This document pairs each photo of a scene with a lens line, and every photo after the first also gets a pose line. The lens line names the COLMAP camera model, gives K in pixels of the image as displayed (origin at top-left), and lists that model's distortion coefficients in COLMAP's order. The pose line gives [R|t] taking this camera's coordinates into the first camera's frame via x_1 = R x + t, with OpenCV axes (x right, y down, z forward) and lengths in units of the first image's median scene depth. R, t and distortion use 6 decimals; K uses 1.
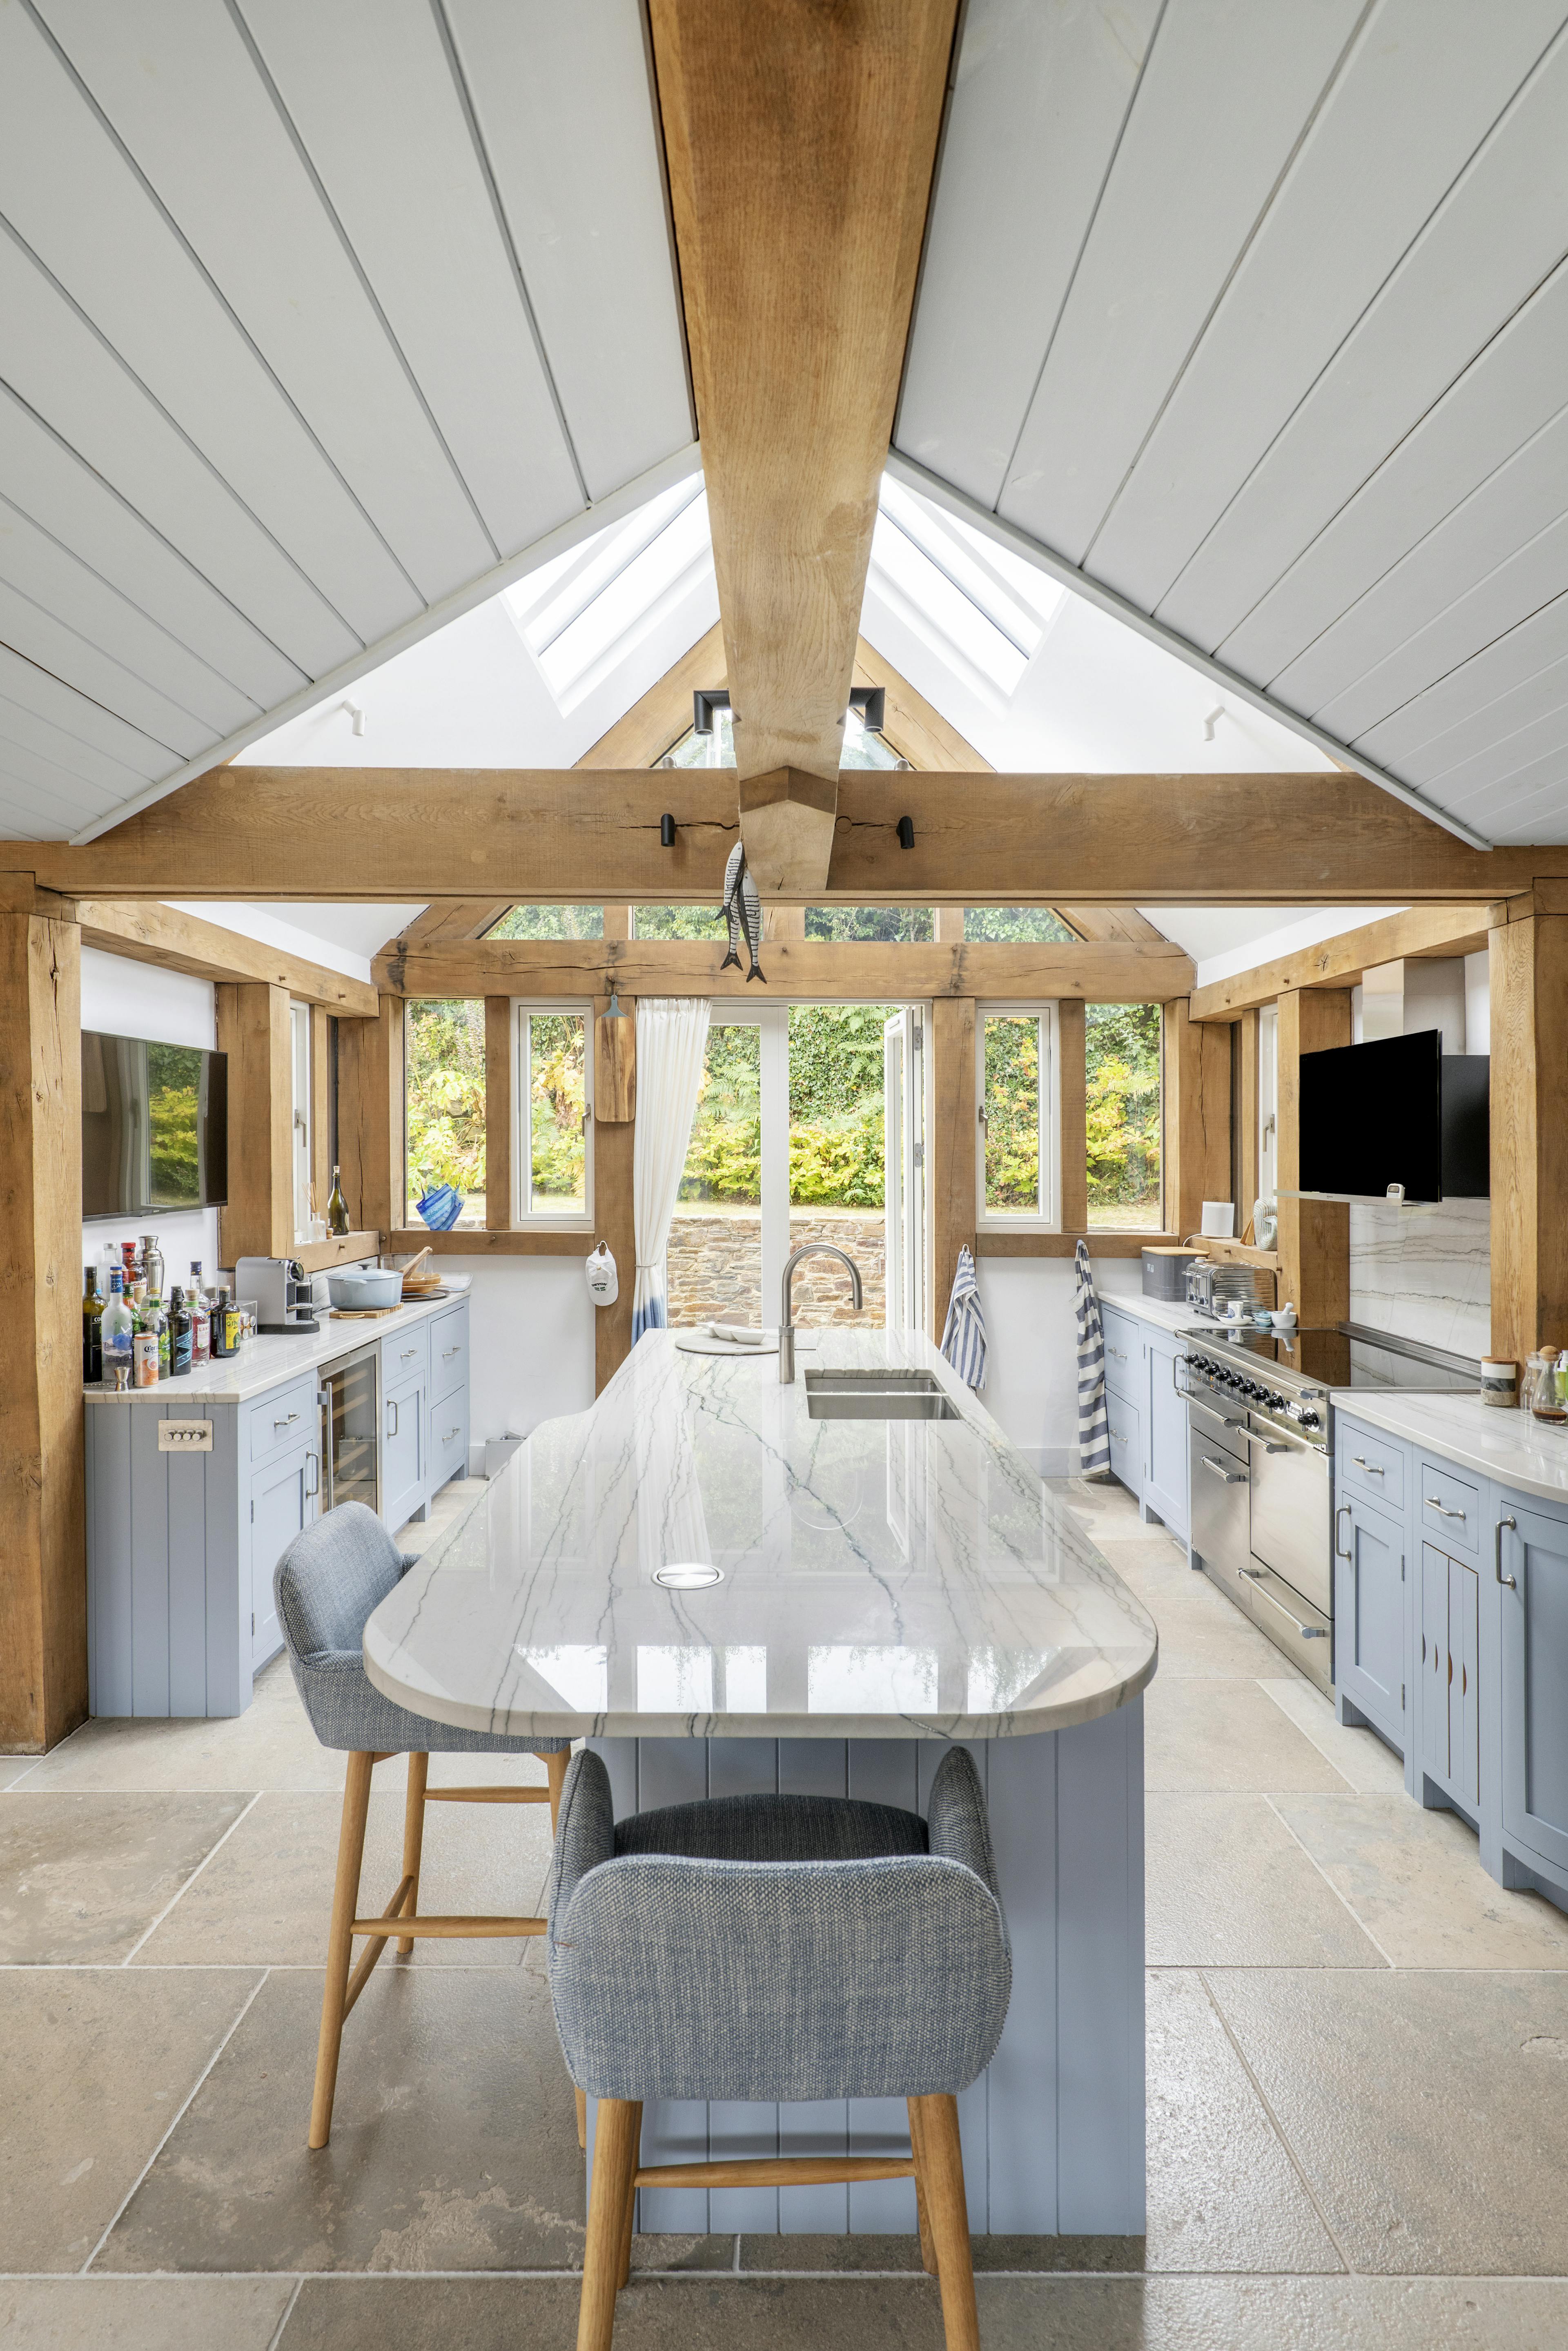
lens RADIAL K [[1148.1, 0, 784.3], [0, 1148.1, 1165.8], [0, 0, 1]] dist [0.025726, -0.002638]
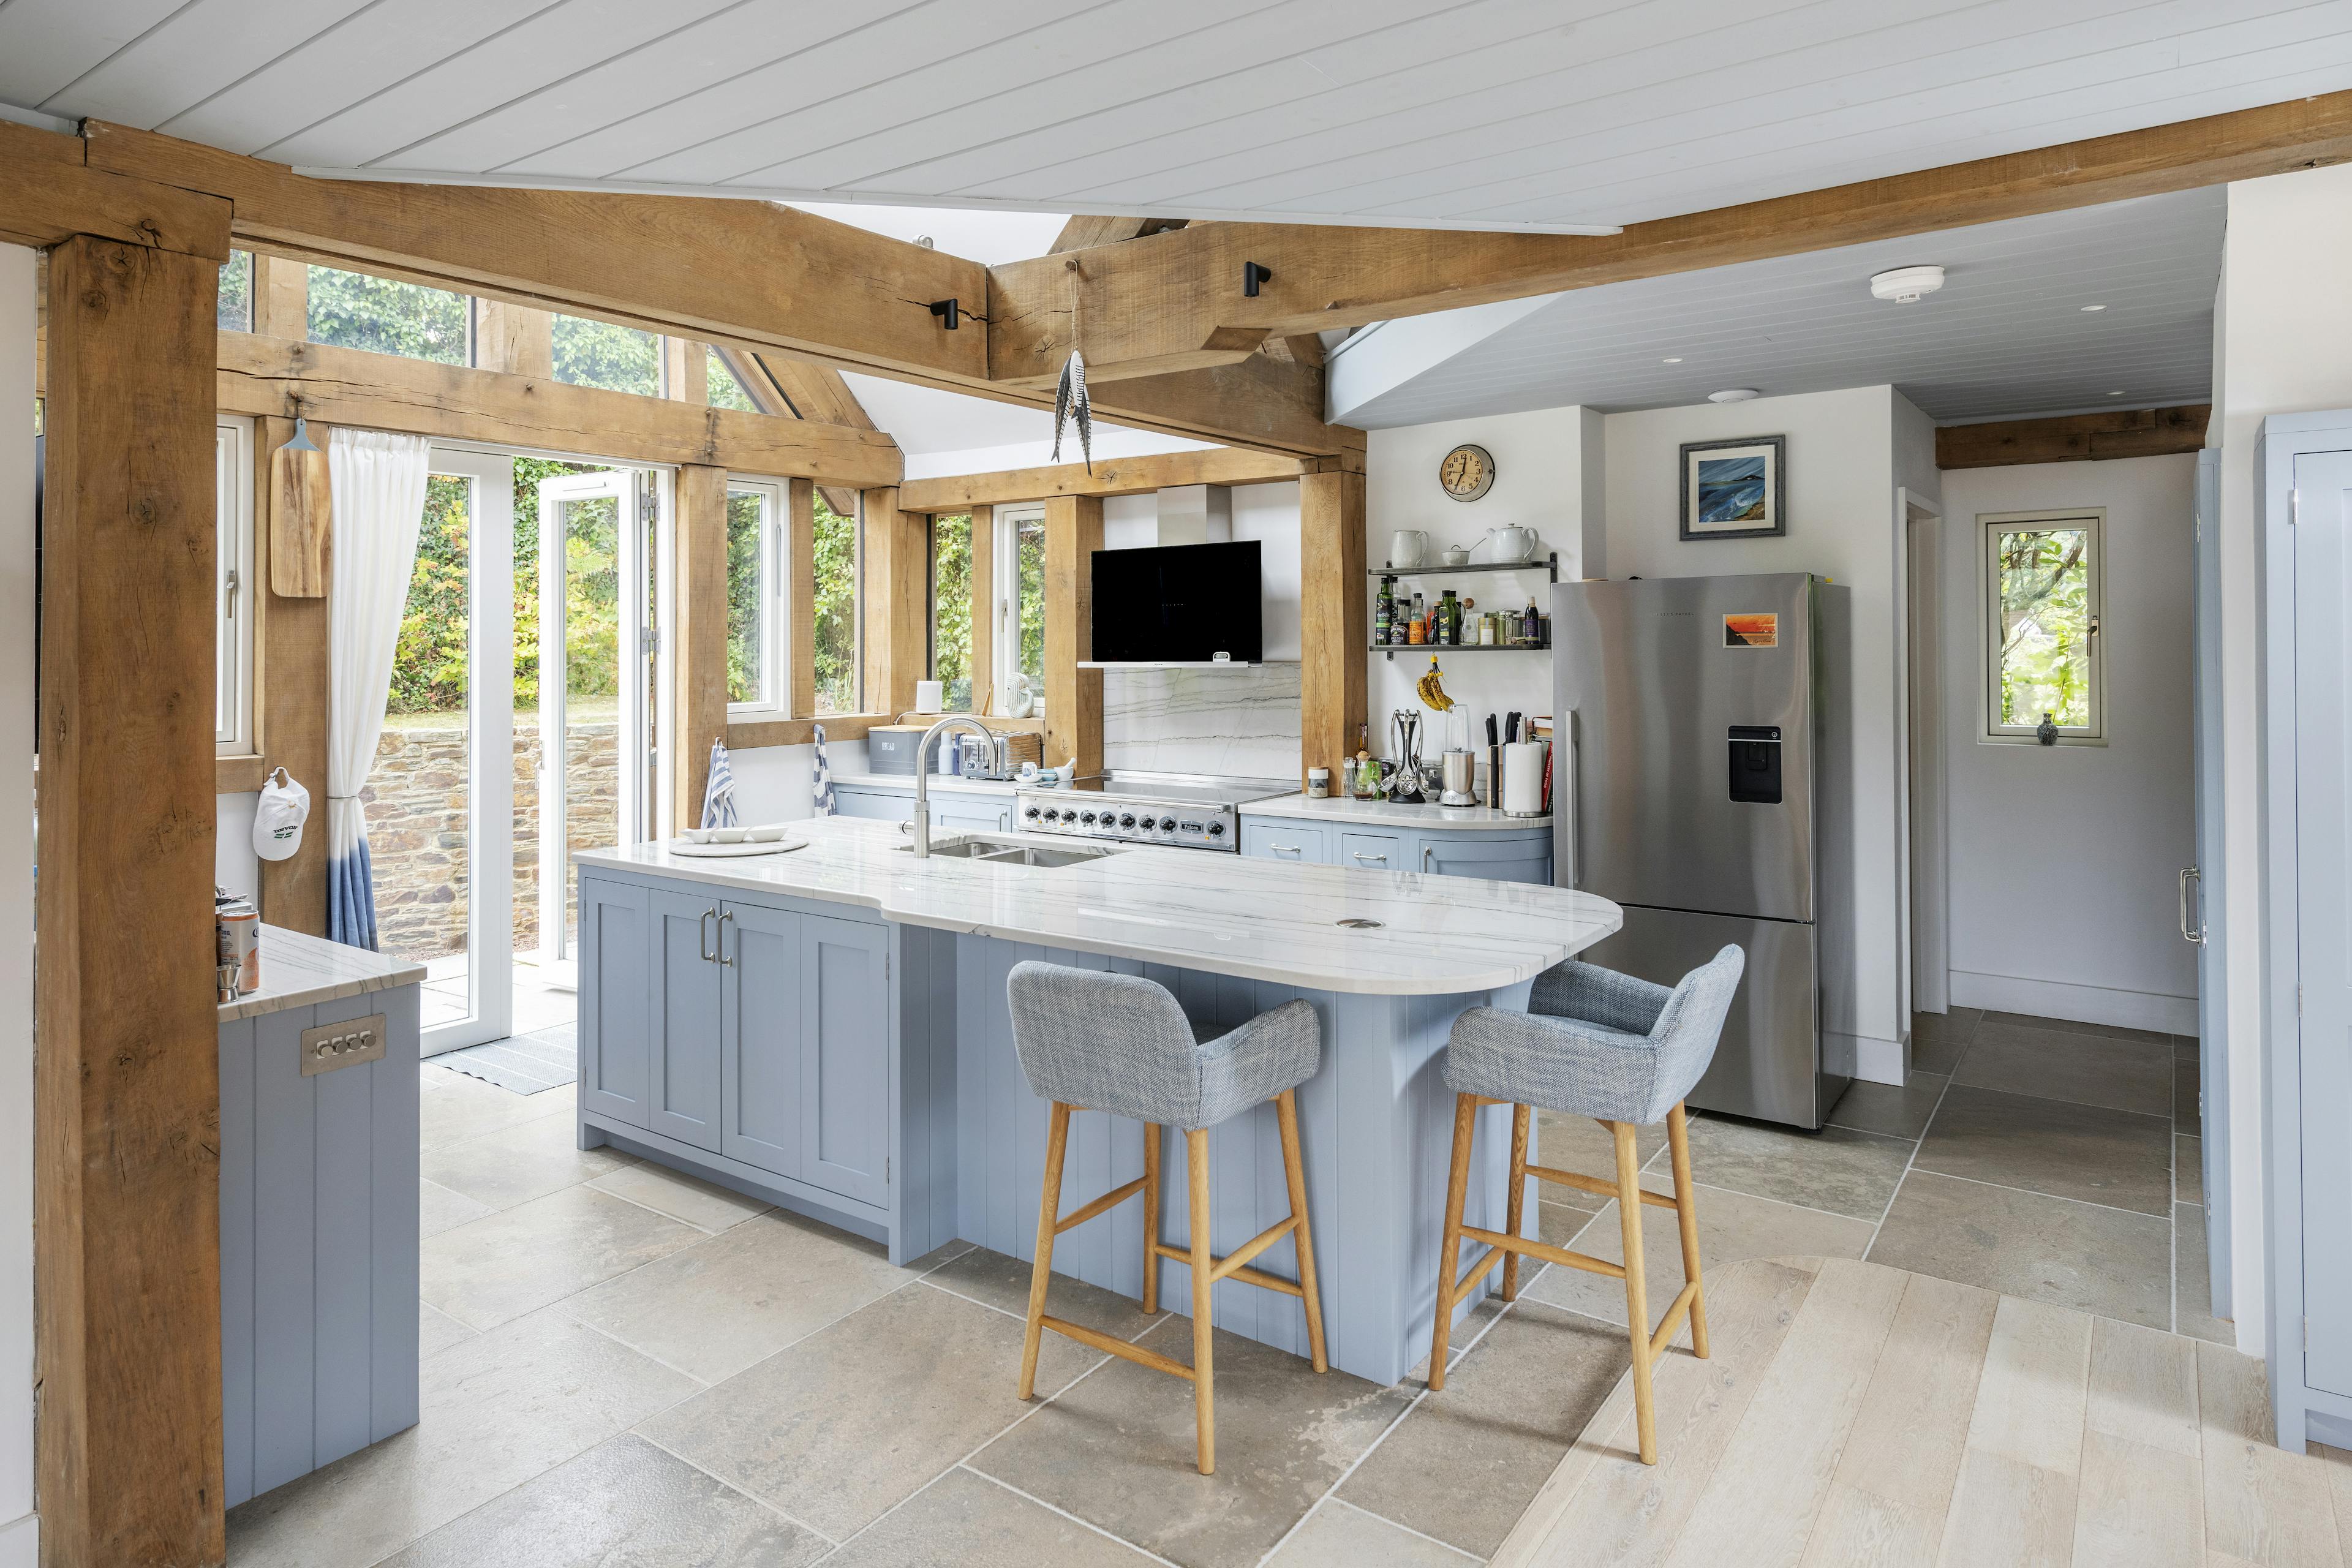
lens RADIAL K [[1369.8, 0, 1163.4], [0, 1369.8, 633.5], [0, 0, 1]] dist [0.003845, -0.003197]
pose [[0.589986, -0.006924, 0.807384, -0.517021], [0.024398, 0.999659, -0.009255, 0.004790], [-0.807045, 0.025159, 0.589954, 0.072338]]
